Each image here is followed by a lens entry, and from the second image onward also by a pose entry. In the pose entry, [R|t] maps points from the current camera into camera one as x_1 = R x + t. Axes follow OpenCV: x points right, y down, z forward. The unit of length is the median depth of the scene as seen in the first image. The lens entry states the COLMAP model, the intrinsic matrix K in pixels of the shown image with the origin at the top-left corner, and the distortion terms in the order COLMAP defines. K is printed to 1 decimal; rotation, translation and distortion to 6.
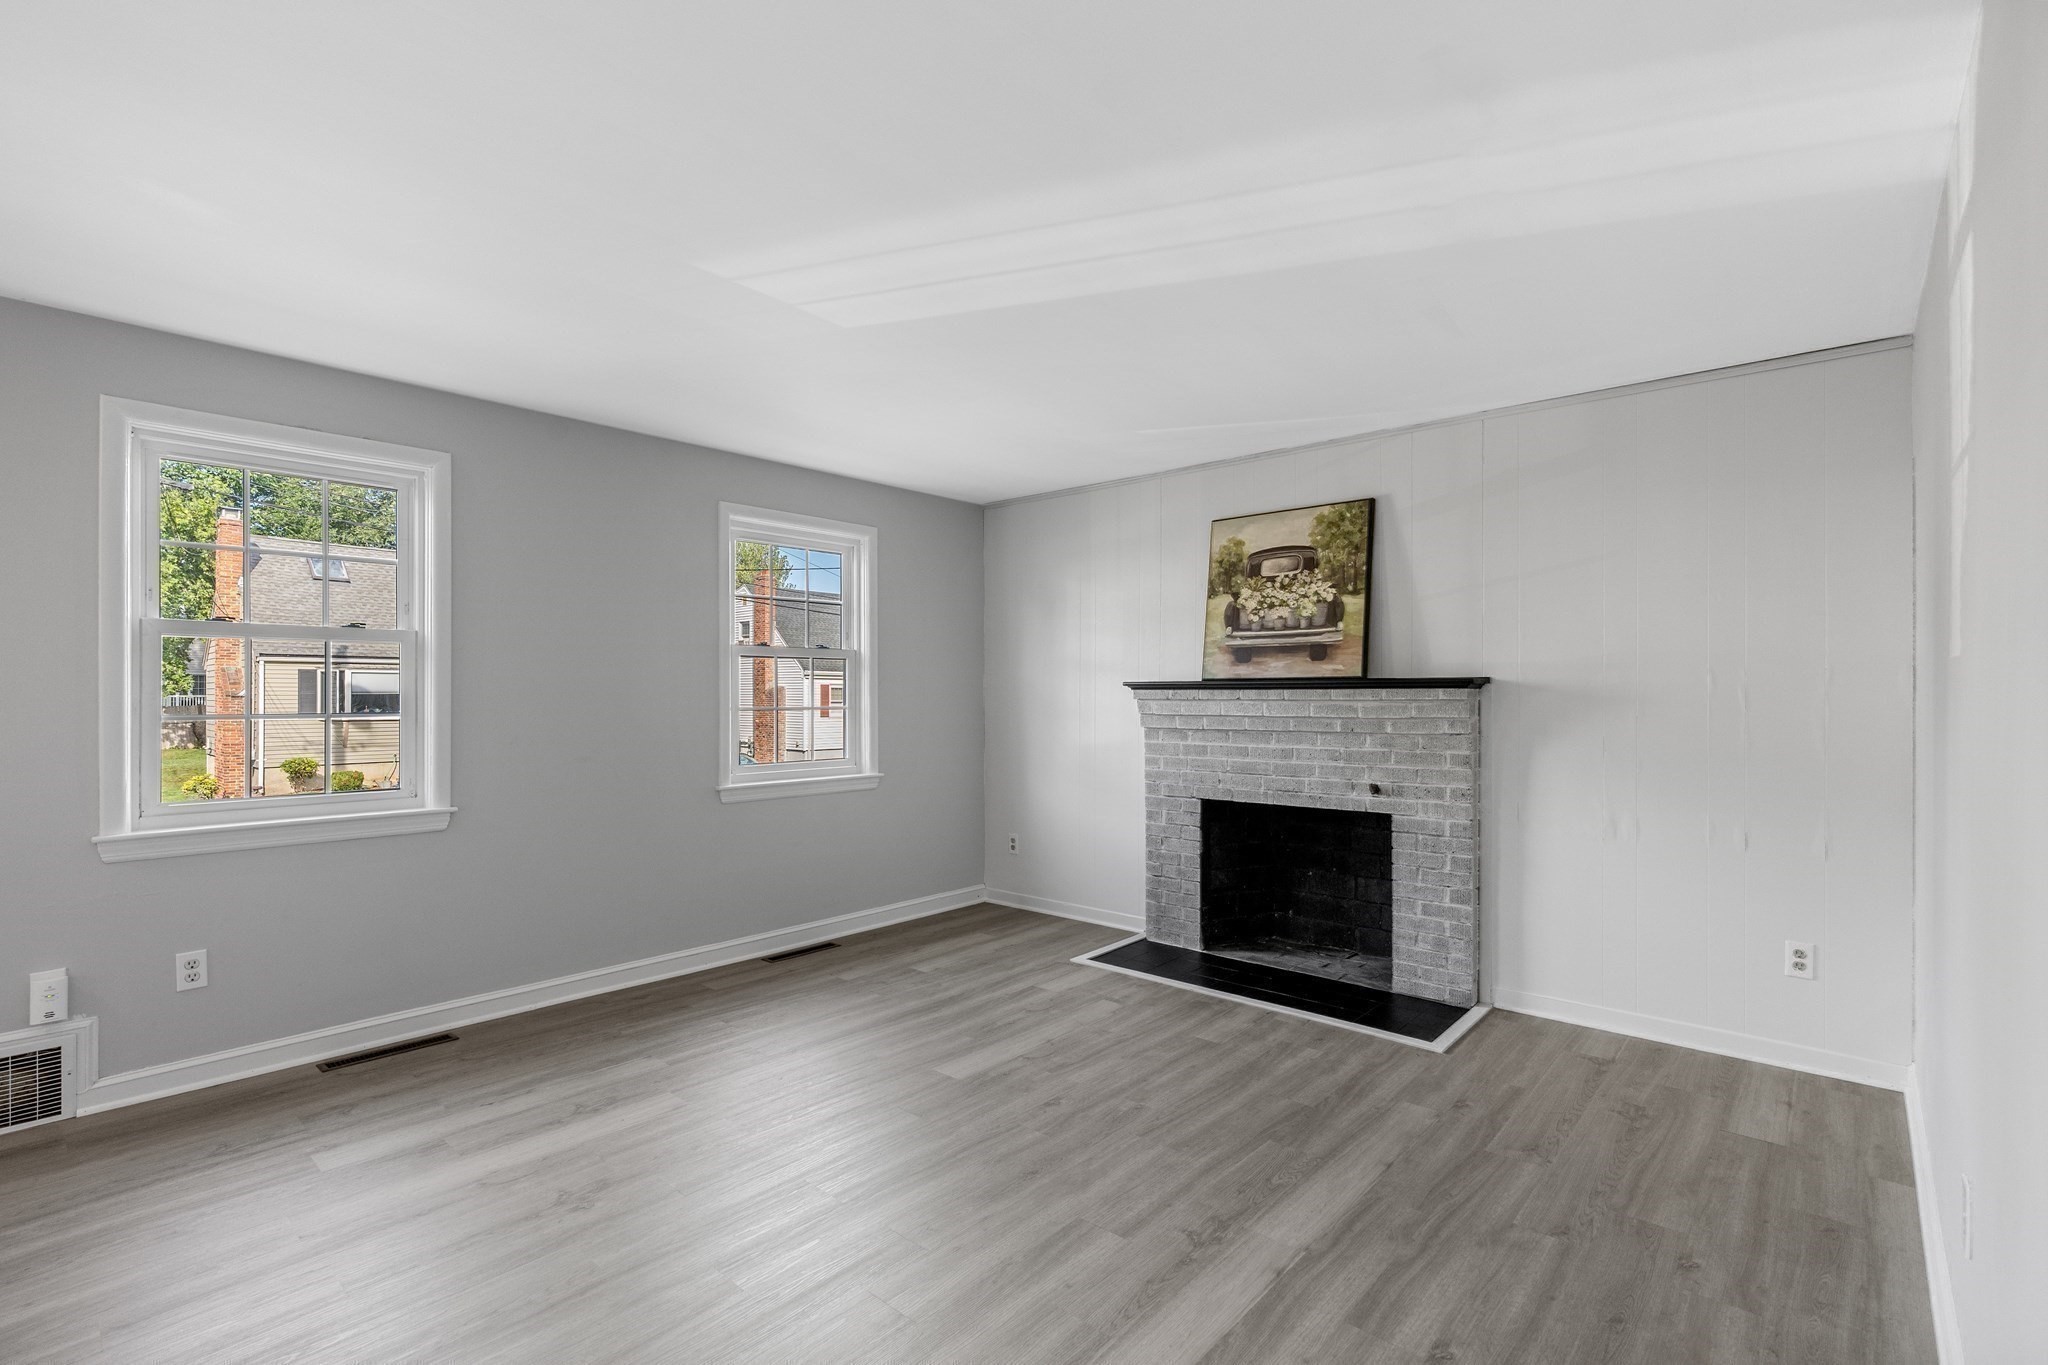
lens RADIAL K [[921.4, 0, 1020.7], [0, 921.4, 692.9], [0, 0, 1]] dist [0.003165, 0.000041]
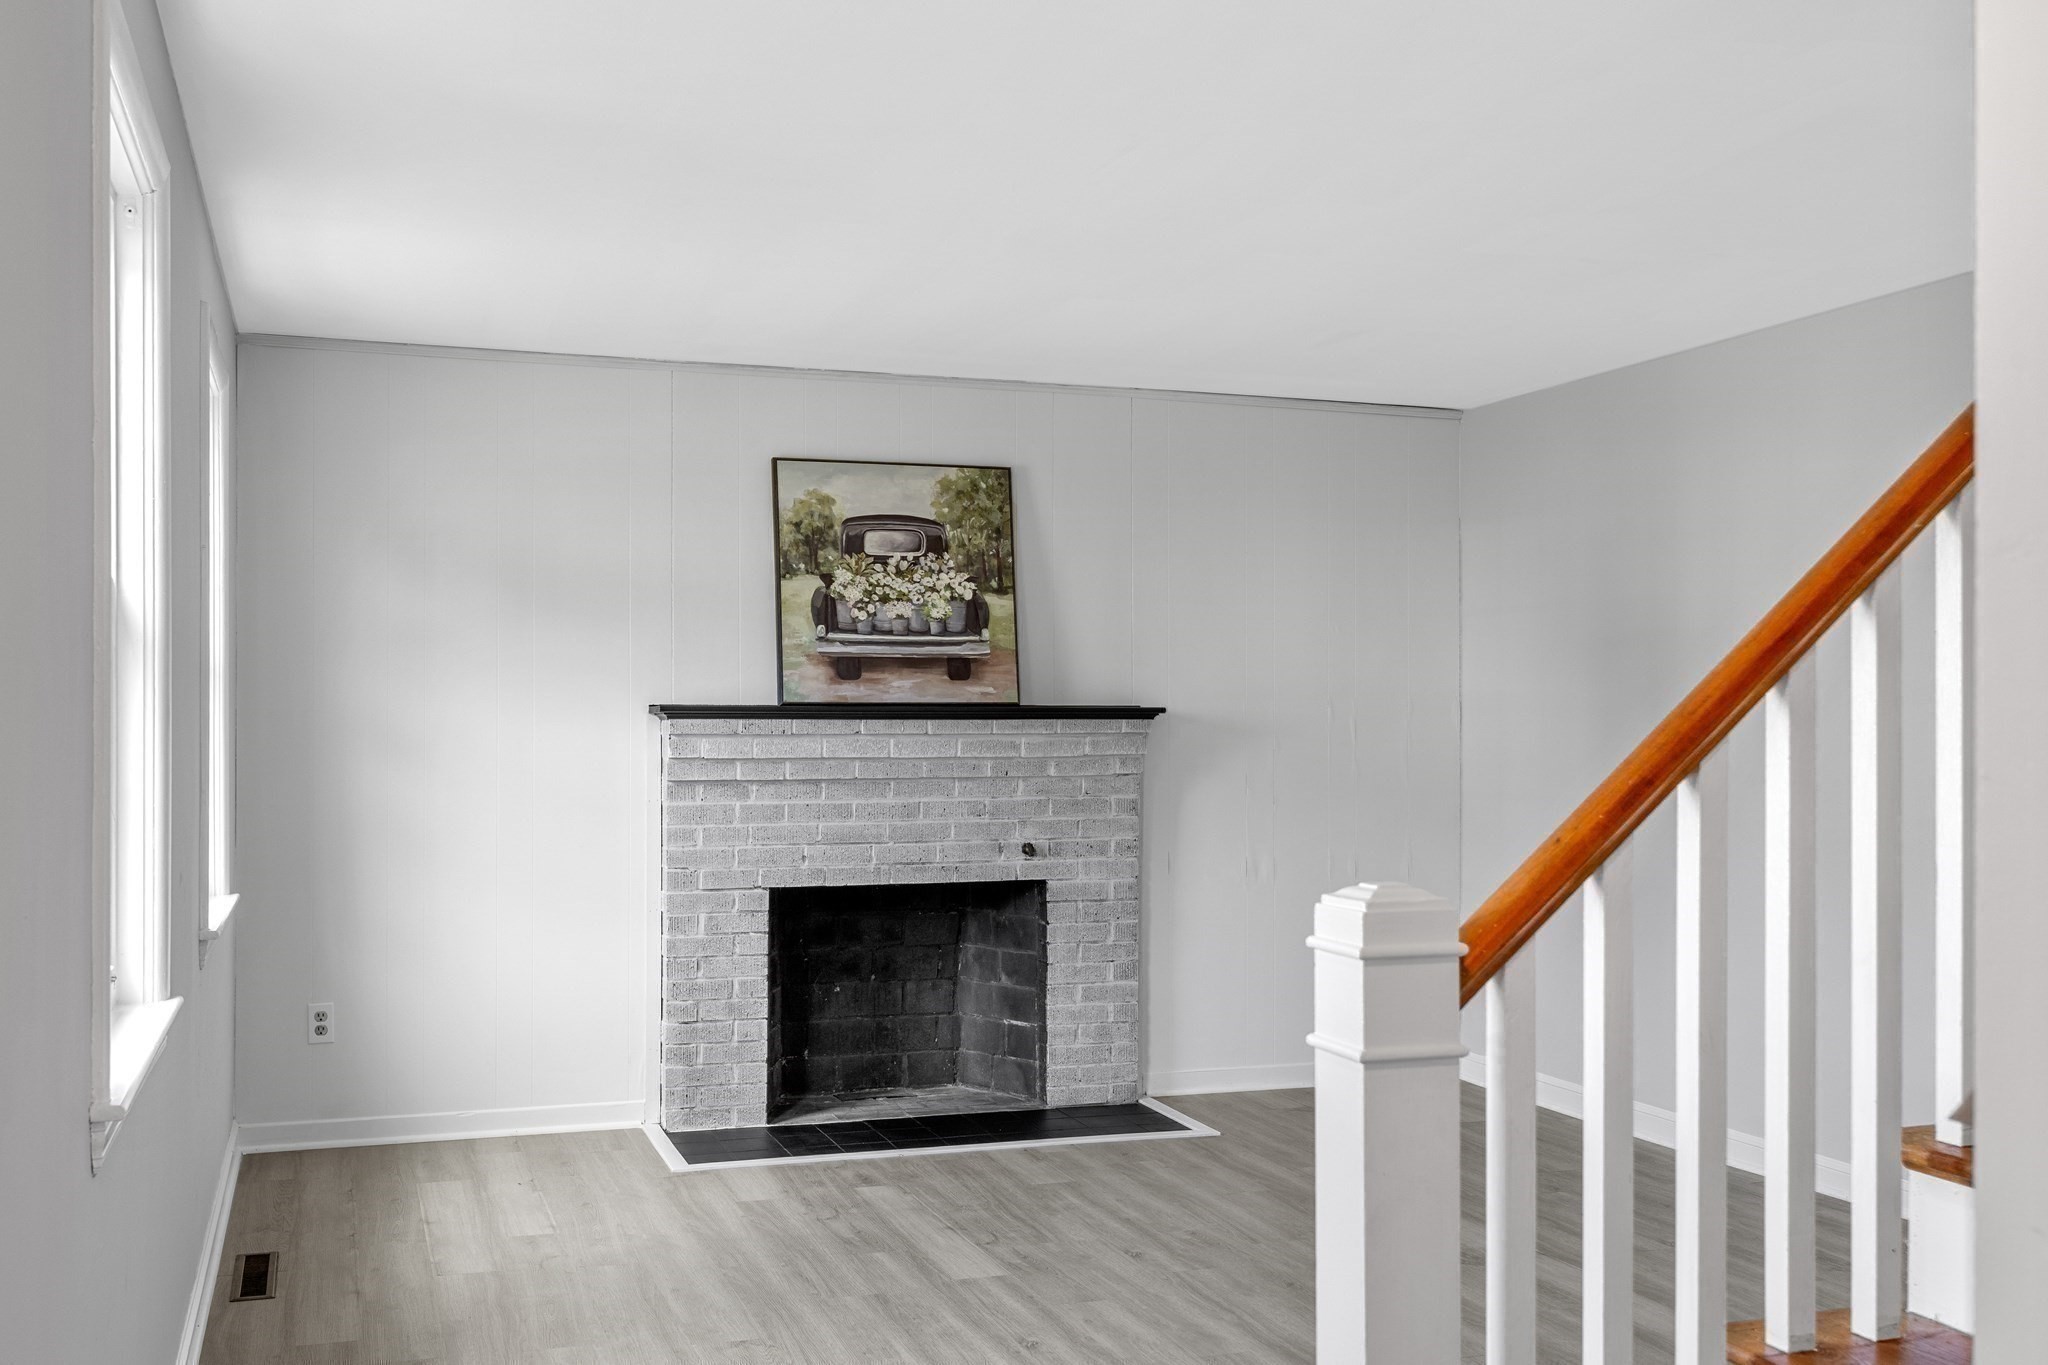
lens RADIAL K [[2031.4, 0, 1017.5], [0, 2031.4, 688.4], [0, 0, 1]] dist [0.021528, 0.000000]
pose [[0.506637, 0.010010, 0.862101, -1.014190], [-0.004355, 0.999950, -0.009051, -0.013786], [-0.862148, 0.000831, 0.506655, 0.140168]]
